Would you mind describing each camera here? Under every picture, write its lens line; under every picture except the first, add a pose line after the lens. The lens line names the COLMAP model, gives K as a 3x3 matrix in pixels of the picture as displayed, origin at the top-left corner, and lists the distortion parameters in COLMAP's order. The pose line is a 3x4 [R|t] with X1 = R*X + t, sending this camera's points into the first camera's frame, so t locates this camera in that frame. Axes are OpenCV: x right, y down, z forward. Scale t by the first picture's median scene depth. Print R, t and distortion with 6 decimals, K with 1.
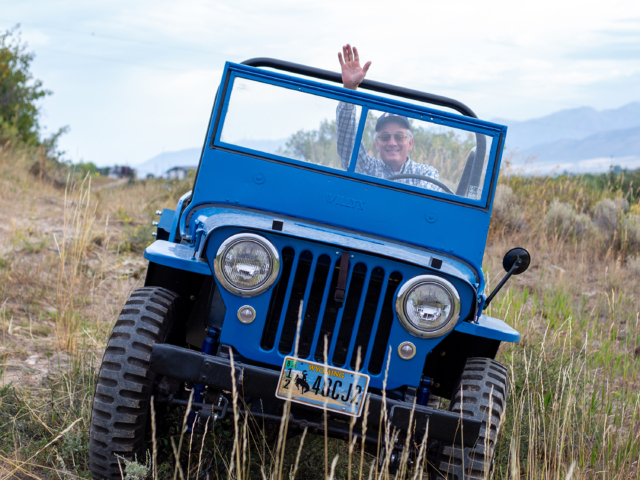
lens RADIAL K [[1409.9, 0, 320.0], [0, 1409.9, 240.0], [0, 0, 1]] dist [0.062468, 0.251760]
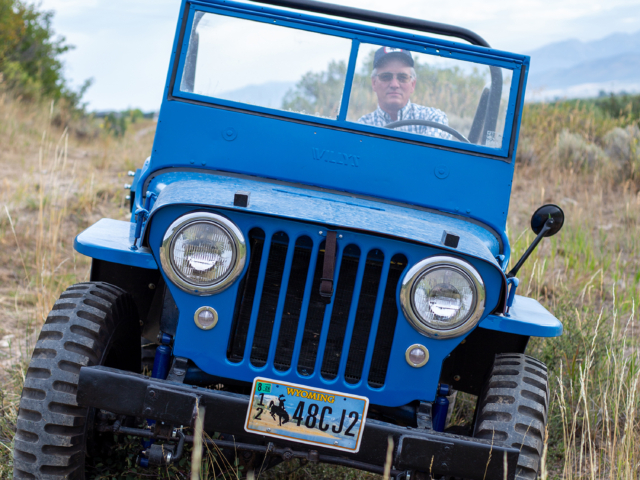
lens RADIAL K [[1281.7, 0, 320.0], [0, 1281.7, 240.0], [0, 0, 1]] dist [0.006033, -0.166327]
pose [[0.998880, -0.044082, -0.017176, 0.022927], [0.044939, 0.997572, 0.053205, -0.023056], [0.014789, -0.053917, 0.998436, 0.299826]]
